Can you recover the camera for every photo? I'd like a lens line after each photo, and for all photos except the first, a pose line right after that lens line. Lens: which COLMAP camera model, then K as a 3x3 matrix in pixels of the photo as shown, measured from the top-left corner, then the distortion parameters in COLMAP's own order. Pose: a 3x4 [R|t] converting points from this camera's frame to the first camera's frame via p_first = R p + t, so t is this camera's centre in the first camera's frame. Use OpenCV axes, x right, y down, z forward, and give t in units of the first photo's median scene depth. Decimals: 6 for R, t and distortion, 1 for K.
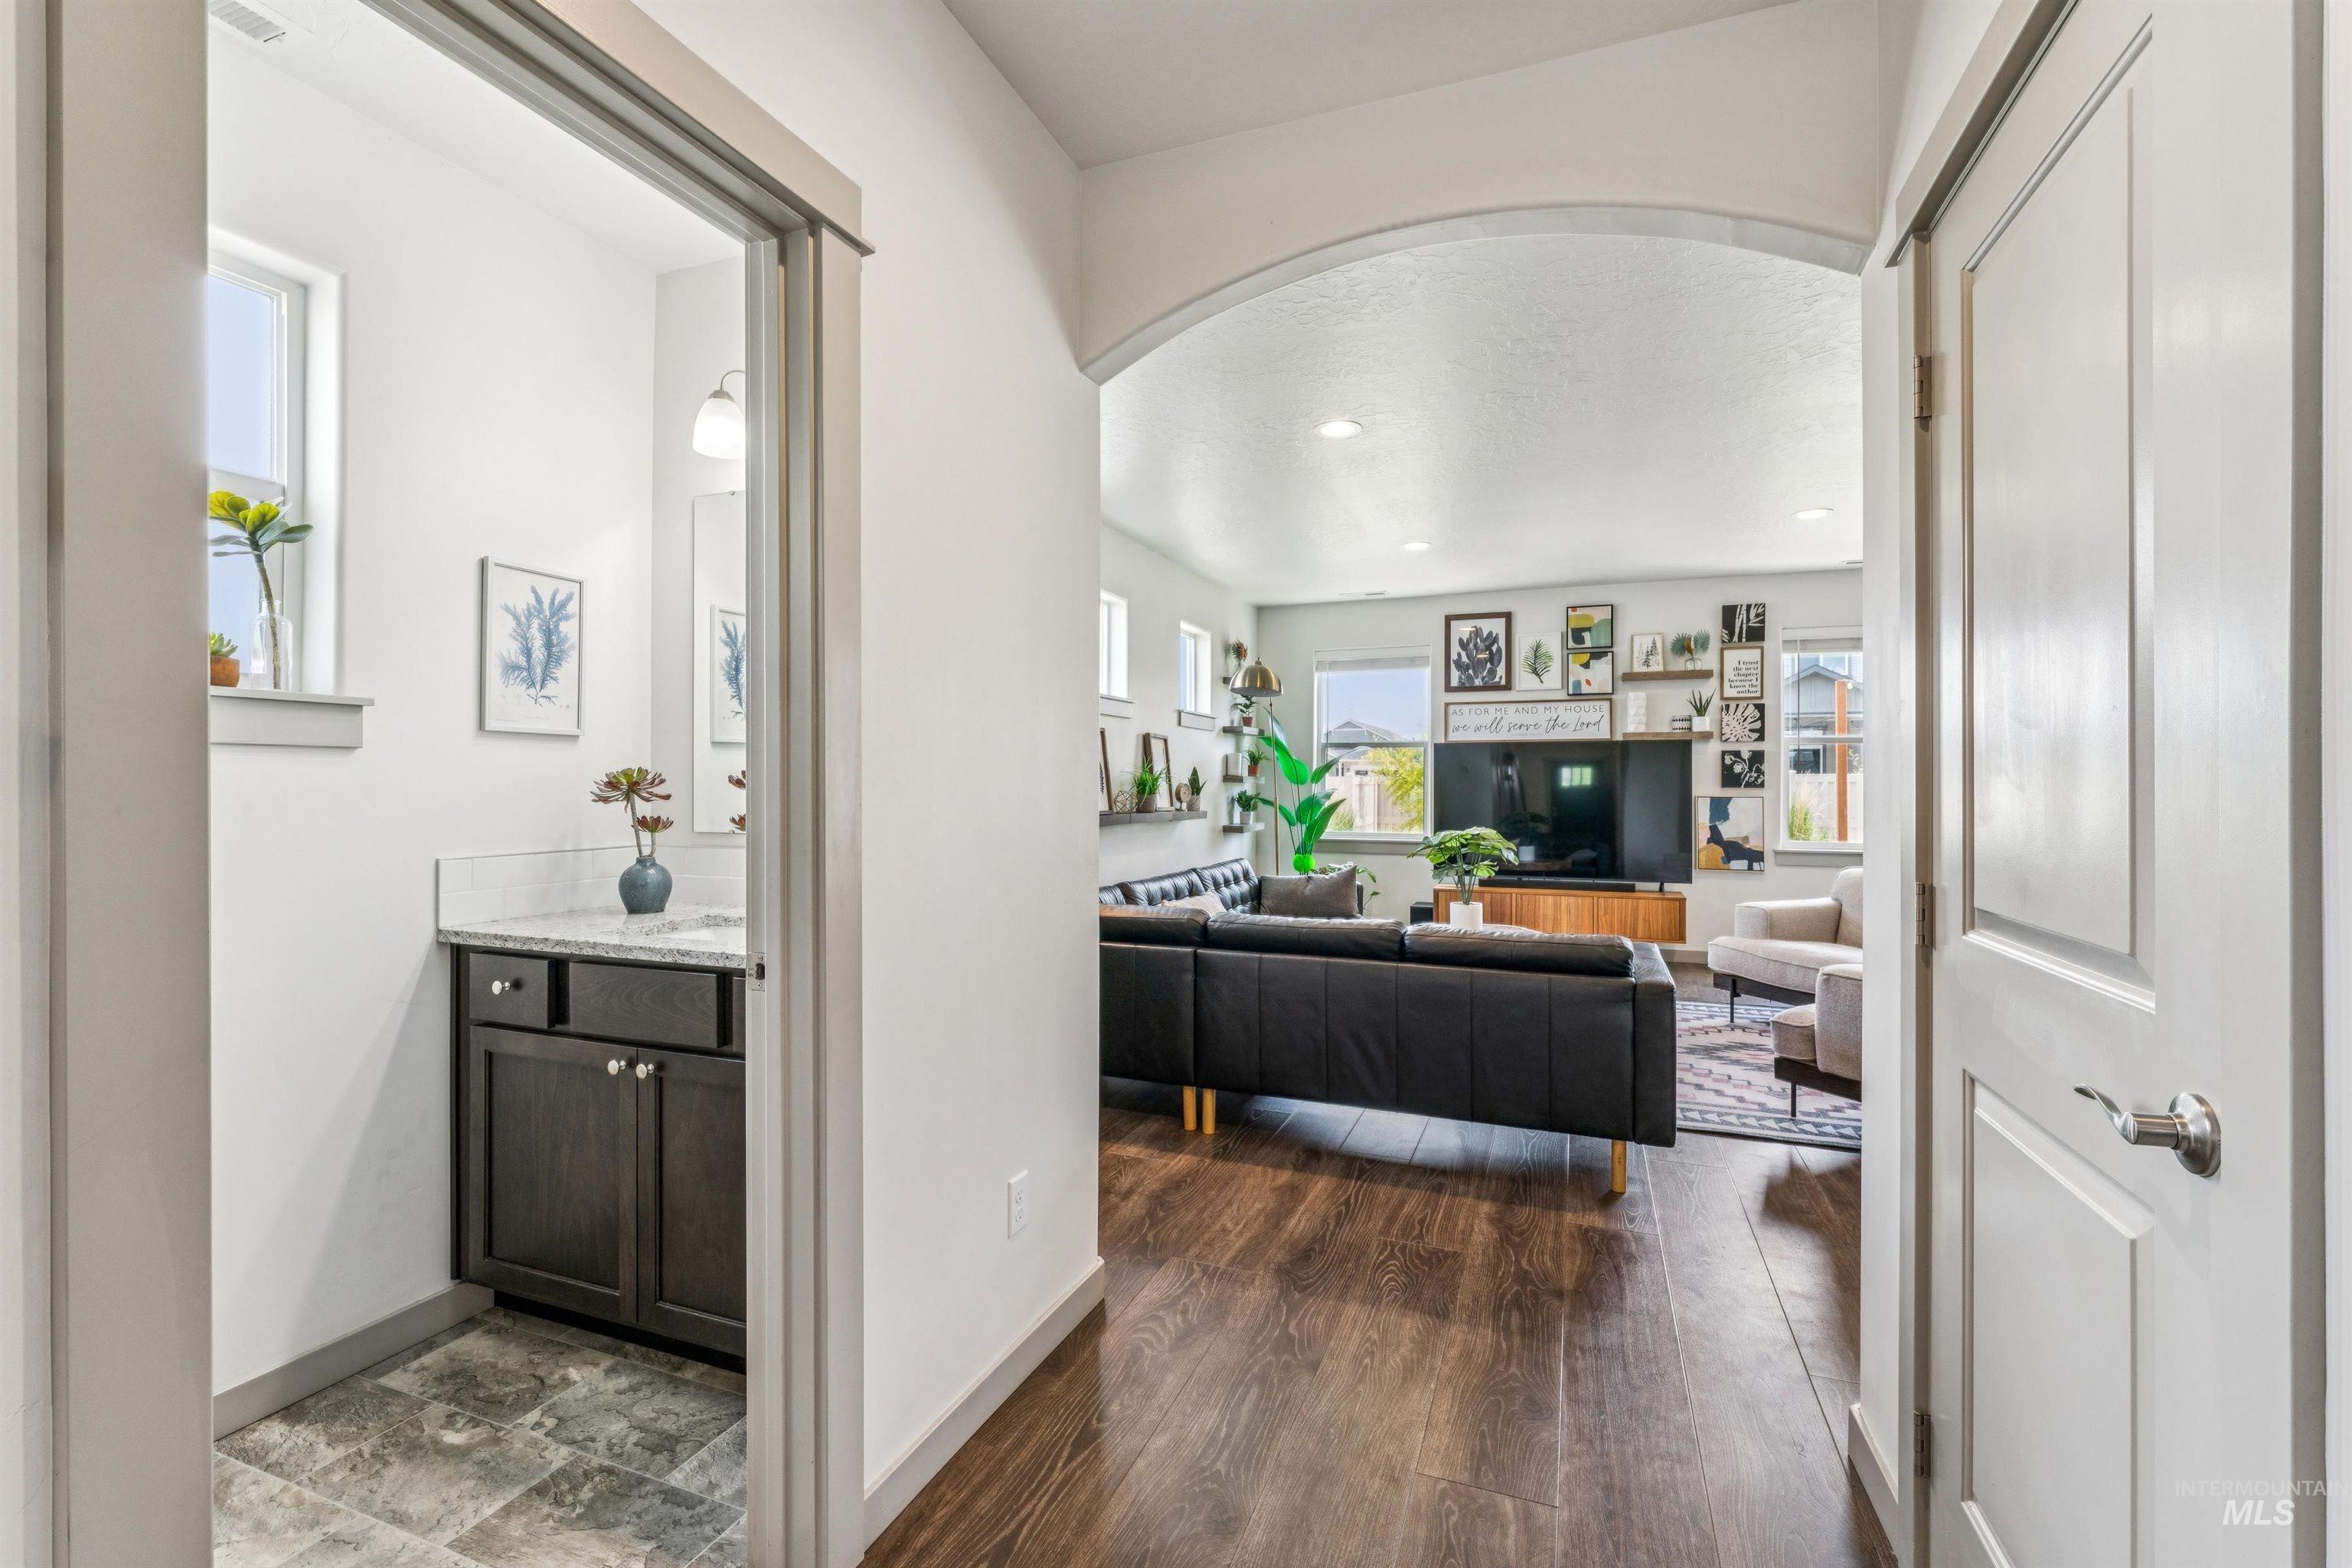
lens RADIAL K [[1056.9, 0, 1159.1], [0, 1056.9, 780.6], [0, 0, 1]] dist [0.003872, 0.000318]
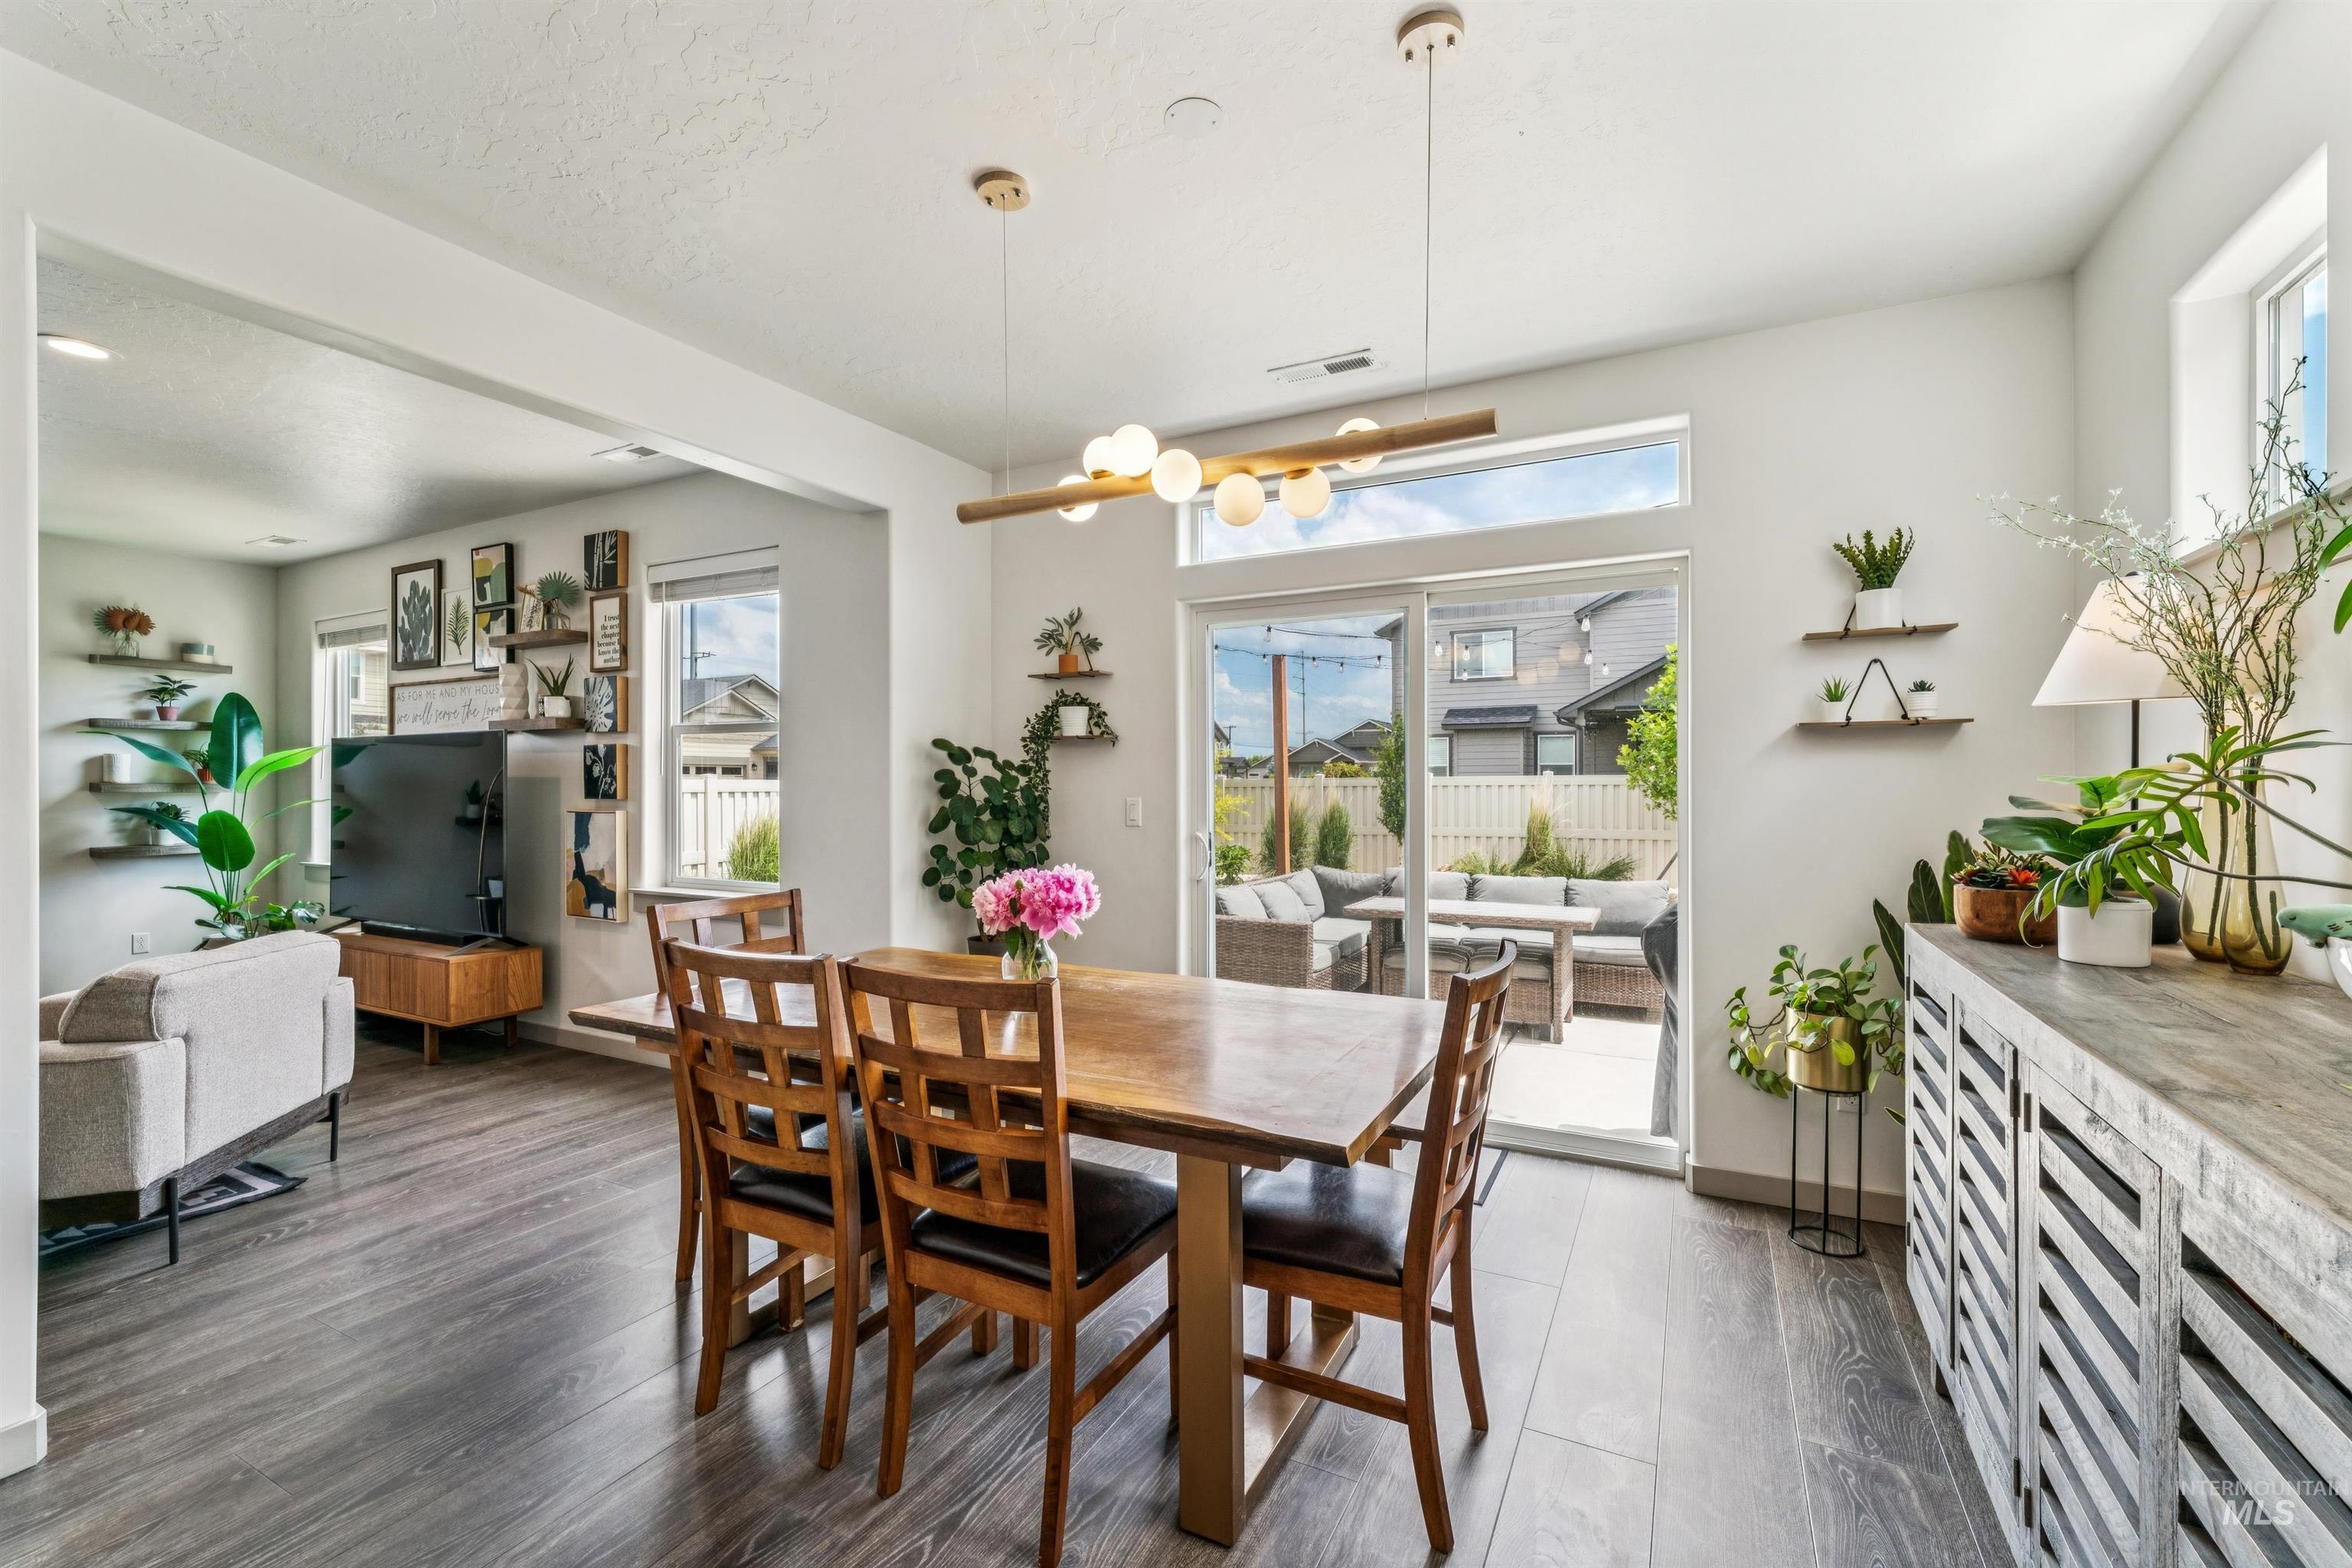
lens RADIAL K [[987.3, 0, 1176.0], [0, 987.3, 784.0], [0, 0, 1]] dist [0.000565, 0.000031]
pose [[0.994352, -0.002454, -0.106105, 0.943403], [0.002706, 0.999994, 0.002229, -0.003281], [0.106099, -0.002504, 0.994352, 0.379537]]
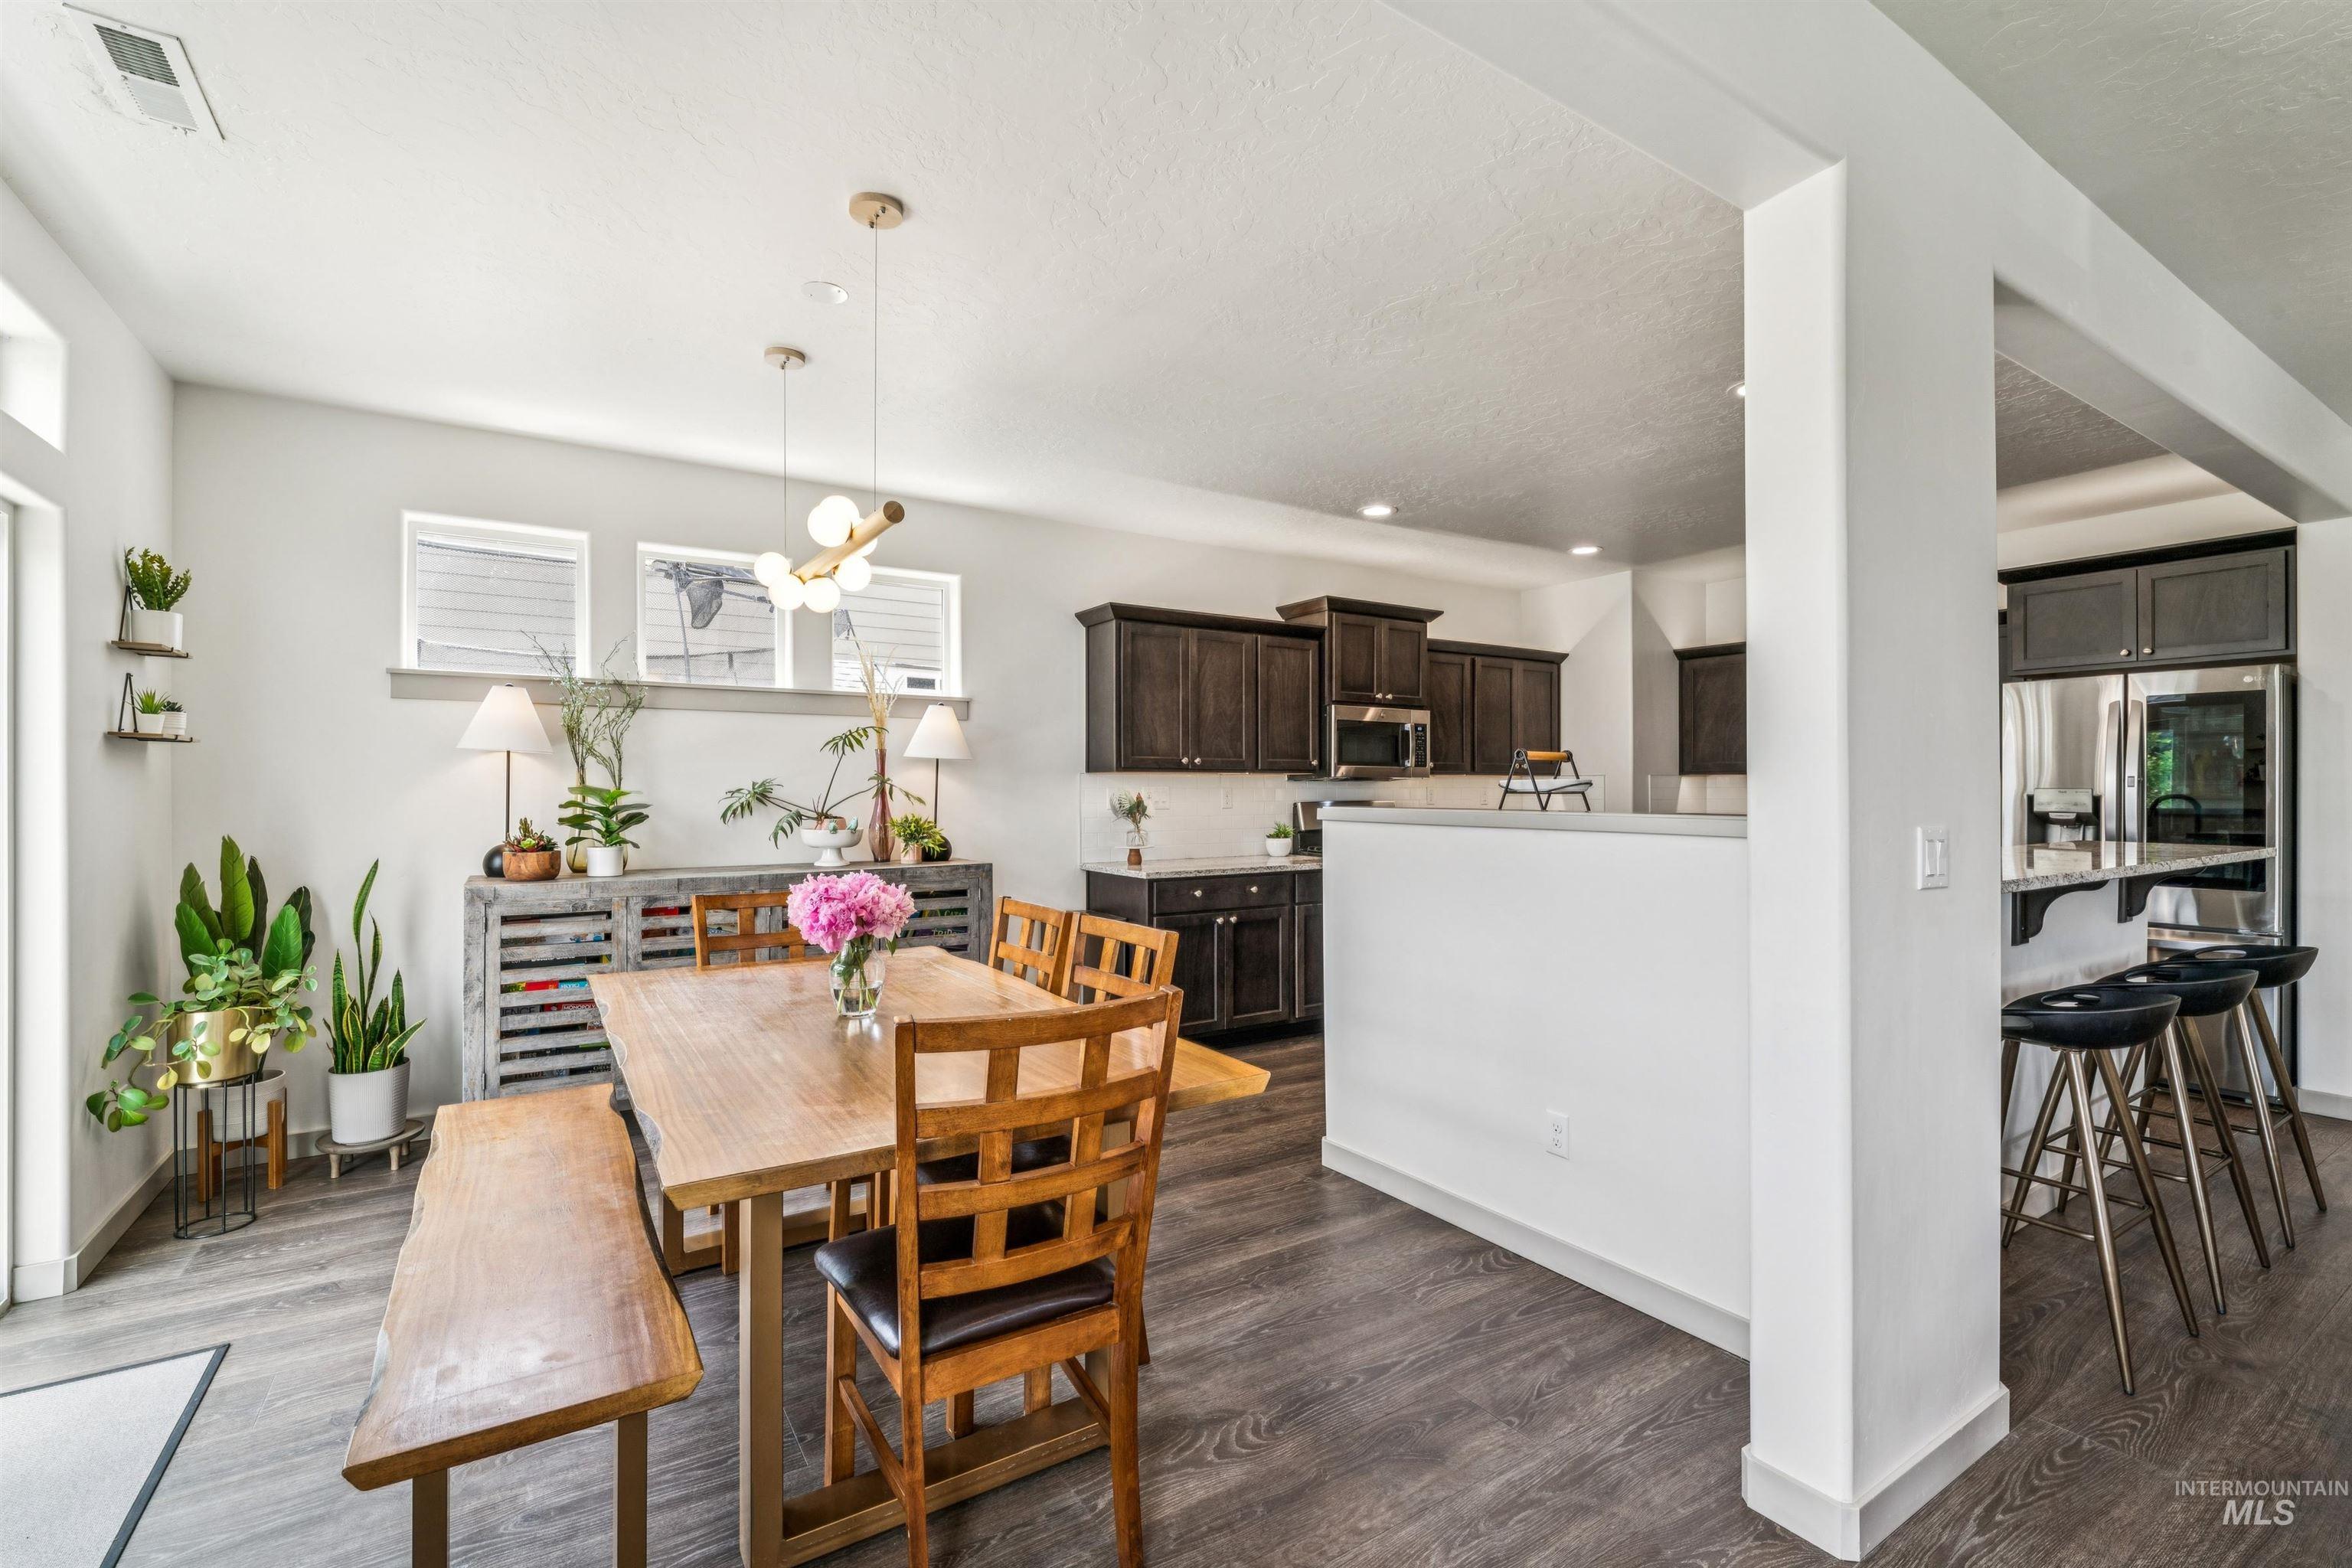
lens RADIAL K [[1020.6, 0, 1176.0], [0, 1020.6, 784.0], [0, 0, 1]] dist [-0.002453, -0.000591]
pose [[-0.815936, 0.003849, 0.578129, 0.604563], [-0.001396, 0.999962, -0.008627, -0.003130], [-0.578141, -0.007846, -0.815899, 0.872951]]
